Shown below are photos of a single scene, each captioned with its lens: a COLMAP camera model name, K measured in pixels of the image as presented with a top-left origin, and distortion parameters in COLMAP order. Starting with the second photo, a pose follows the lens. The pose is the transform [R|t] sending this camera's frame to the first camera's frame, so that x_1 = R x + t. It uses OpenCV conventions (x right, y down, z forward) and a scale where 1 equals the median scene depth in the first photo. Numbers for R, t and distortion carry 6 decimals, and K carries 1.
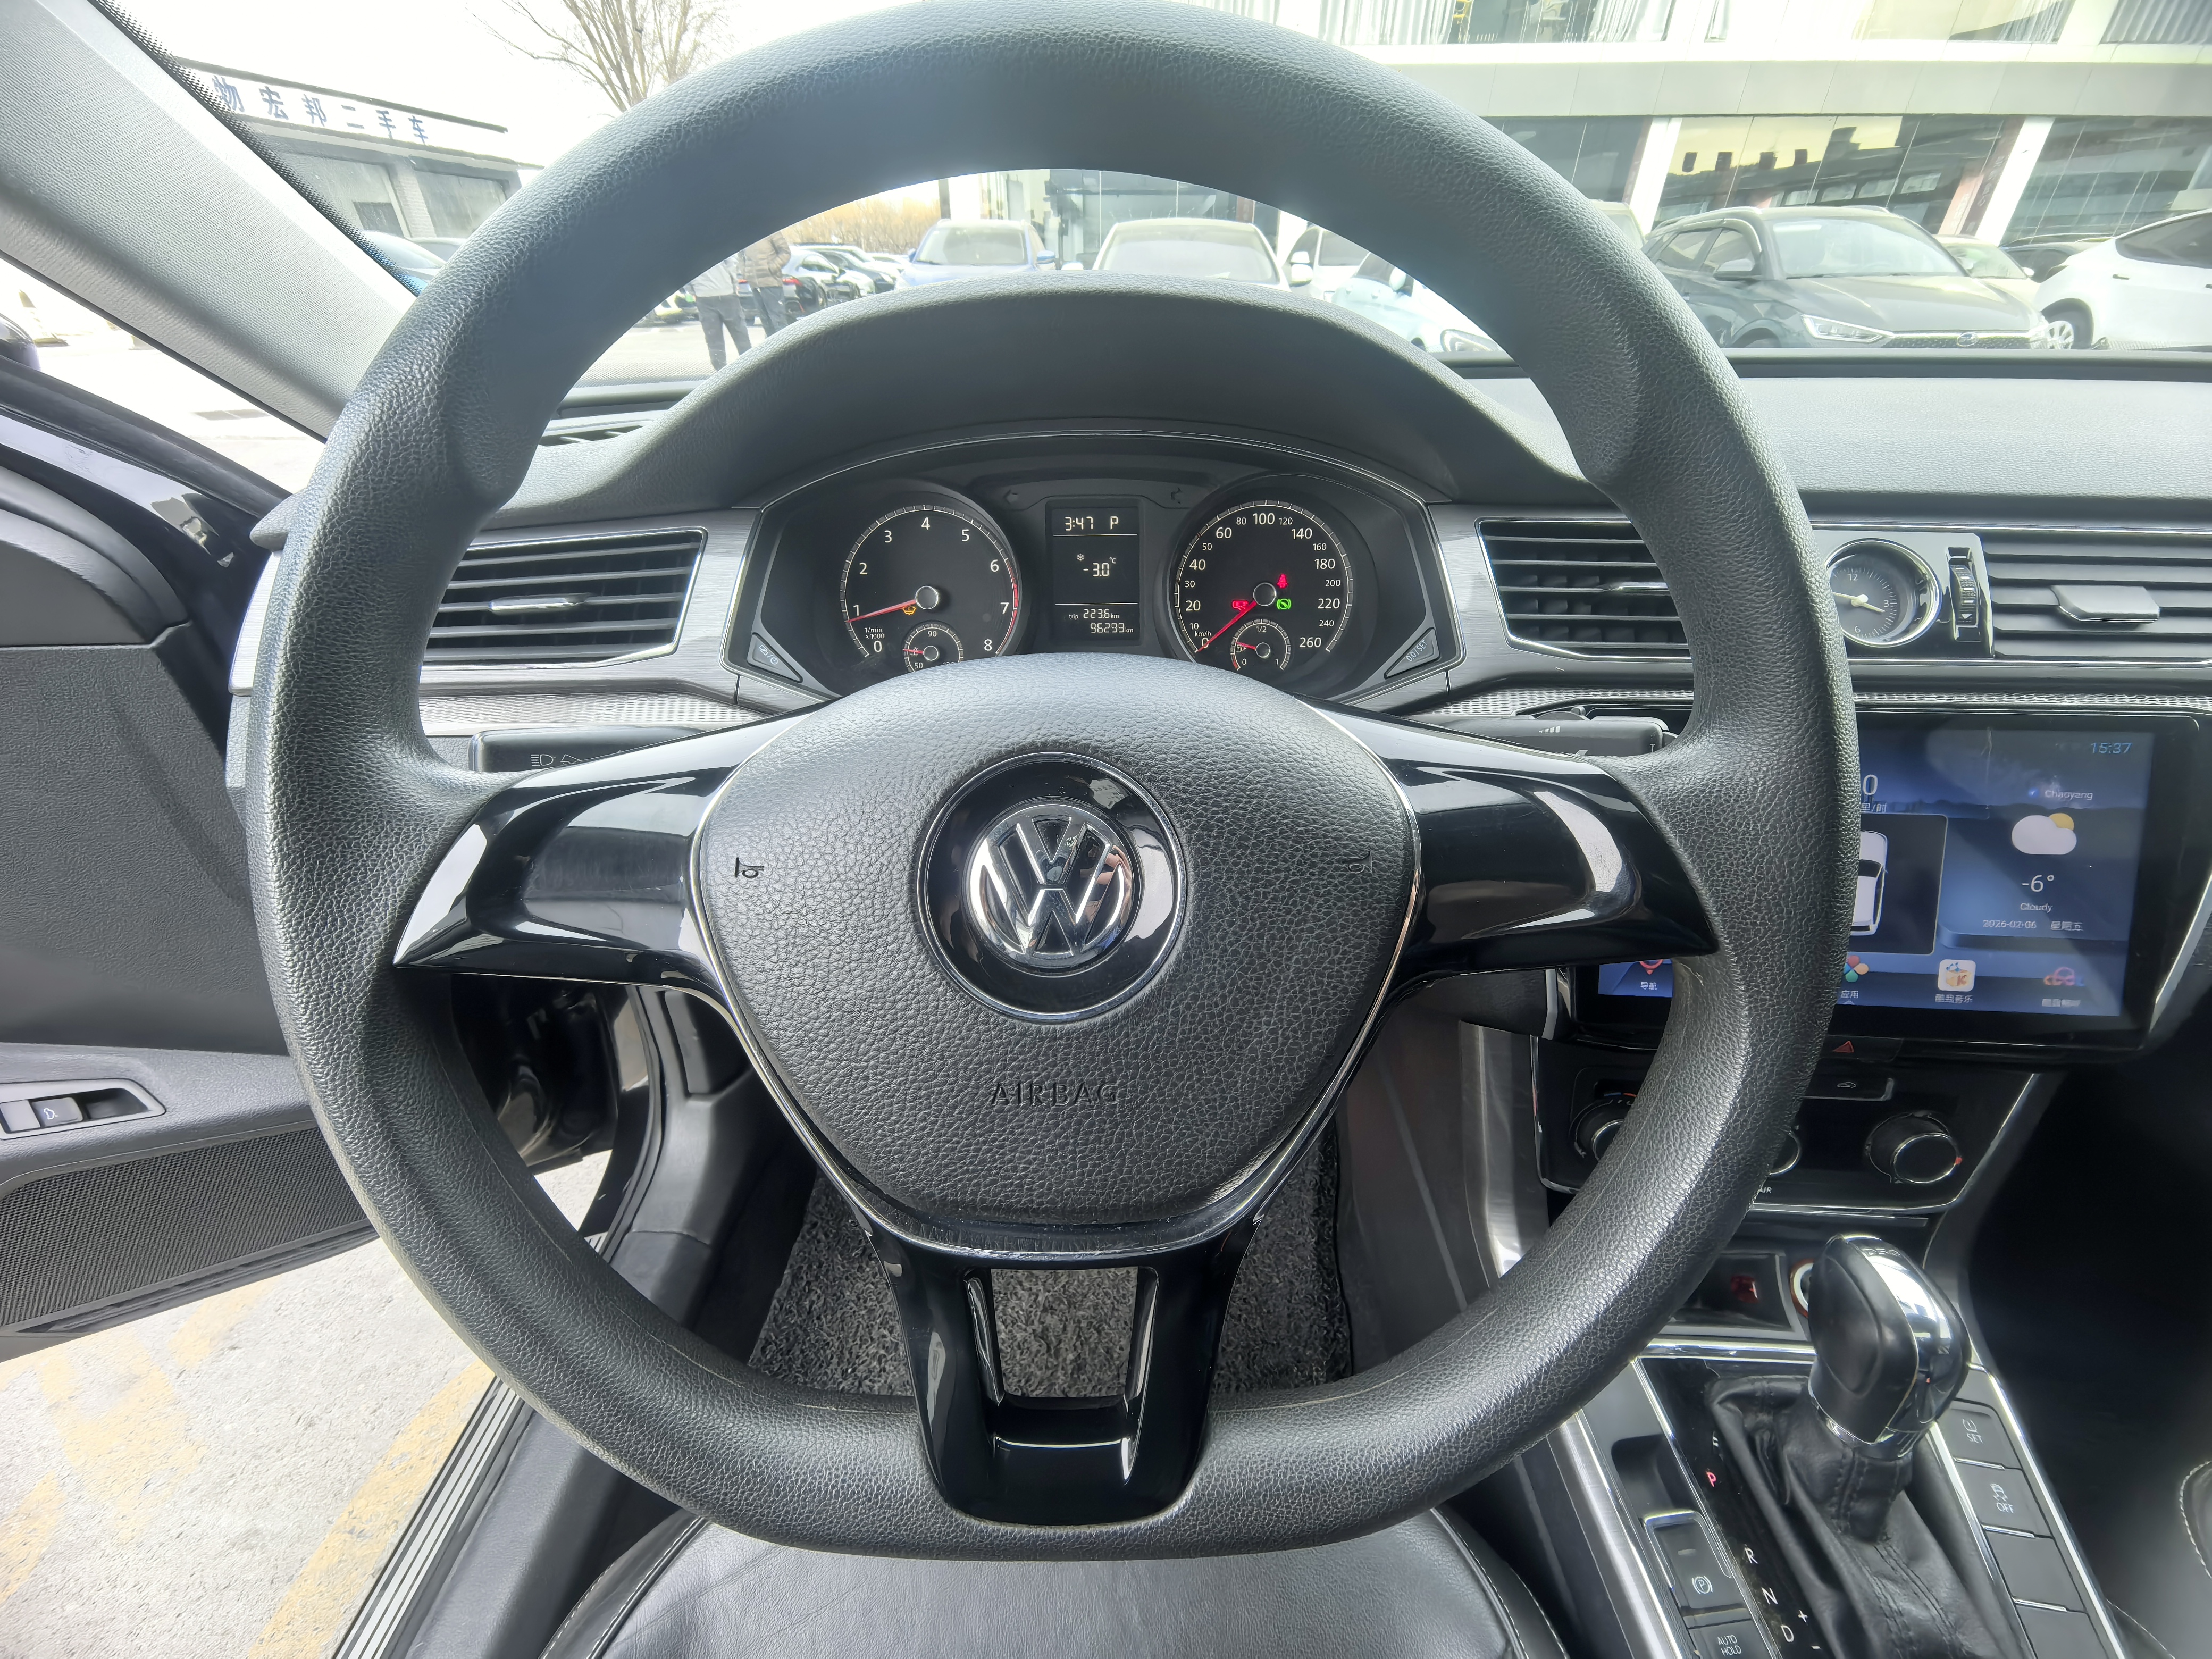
lens RADIAL K [[884.2, 0, 1108.2], [0, 884.2, 833.7], [0, 0, 1]] dist [0.012431, -0.000167]
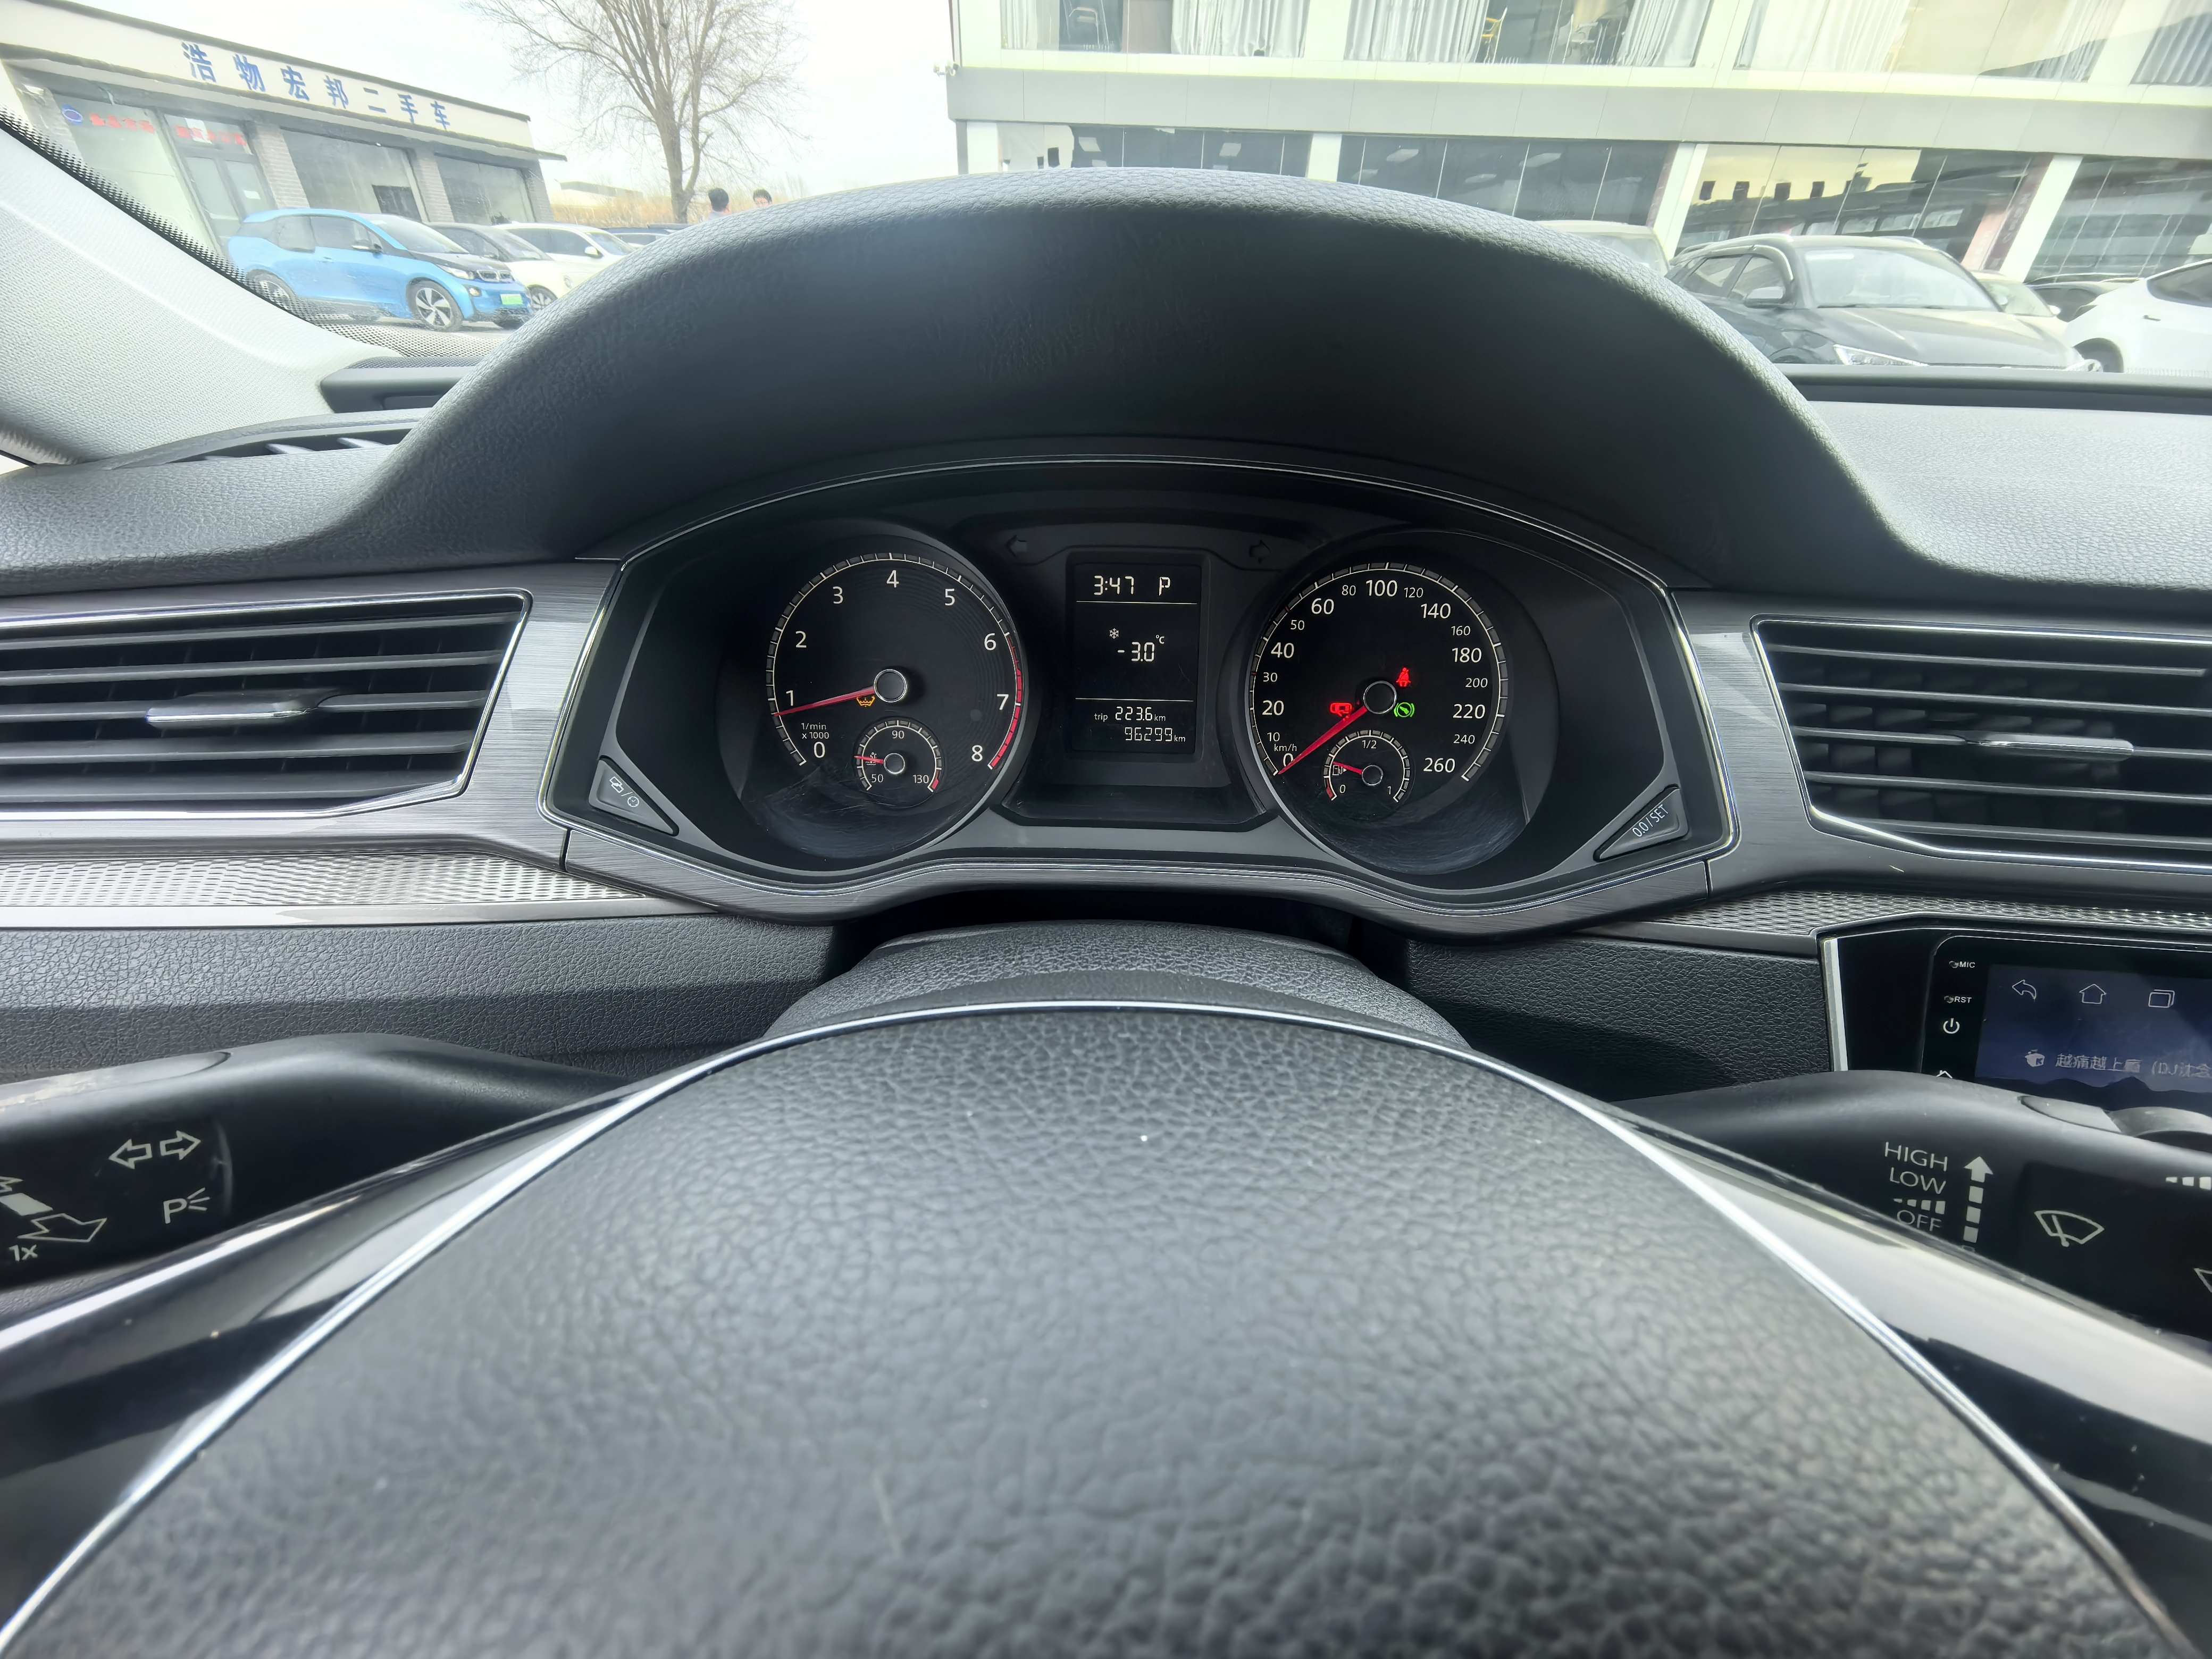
lens RADIAL K [[884.2, 0, 1107.7], [0, 884.2, 834.5], [0, 0, 1]] dist [0.012431, -0.000167]
pose [[0.999455, 0.032999, 0.000099, -0.030746], [-0.032998, 0.999435, -0.006334, -0.148111], [-0.000308, 0.006328, 0.999980, 0.302389]]
